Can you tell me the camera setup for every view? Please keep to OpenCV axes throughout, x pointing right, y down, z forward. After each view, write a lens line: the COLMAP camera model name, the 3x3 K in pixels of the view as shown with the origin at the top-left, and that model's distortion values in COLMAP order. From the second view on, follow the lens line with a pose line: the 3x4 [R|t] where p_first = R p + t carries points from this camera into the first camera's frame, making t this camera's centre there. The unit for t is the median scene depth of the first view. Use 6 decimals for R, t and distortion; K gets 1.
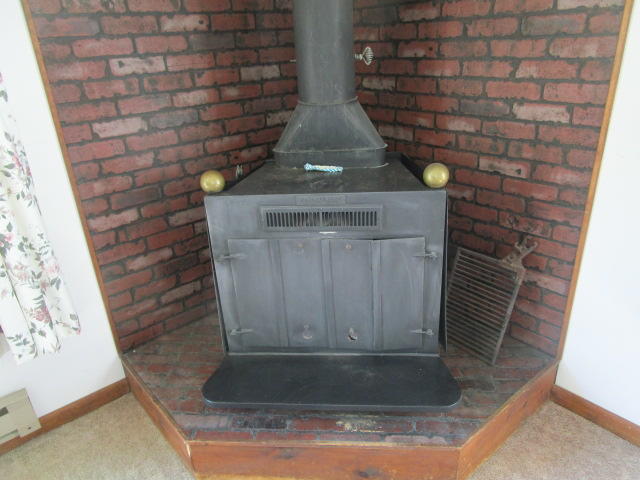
lens RADIAL K [[460.0, 0, 323.2], [0, 460.0, 242.8], [0, 0, 1]] dist [0.000603, -0.000942]
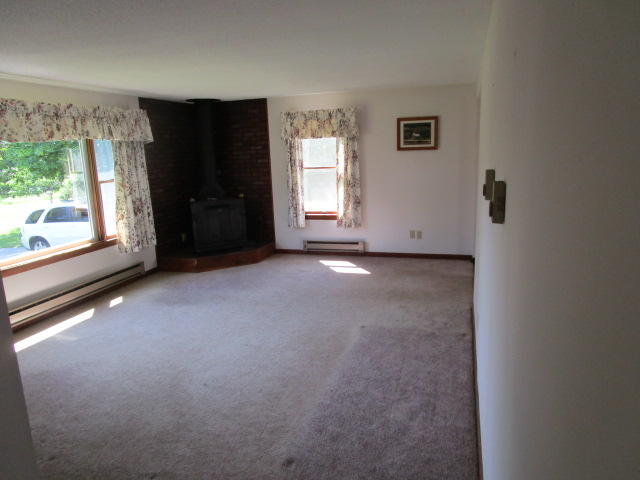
lens RADIAL K [[460.0, 0, 321.2], [0, 460.0, 239.2], [0, 0, 1]] dist [0.000603, -0.000942]
pose [[0.849594, -0.098330, 0.518191, -1.442079], [0.219771, 0.959115, -0.178325, 1.218307], [-0.479470, 0.265387, 0.836468, -3.007887]]
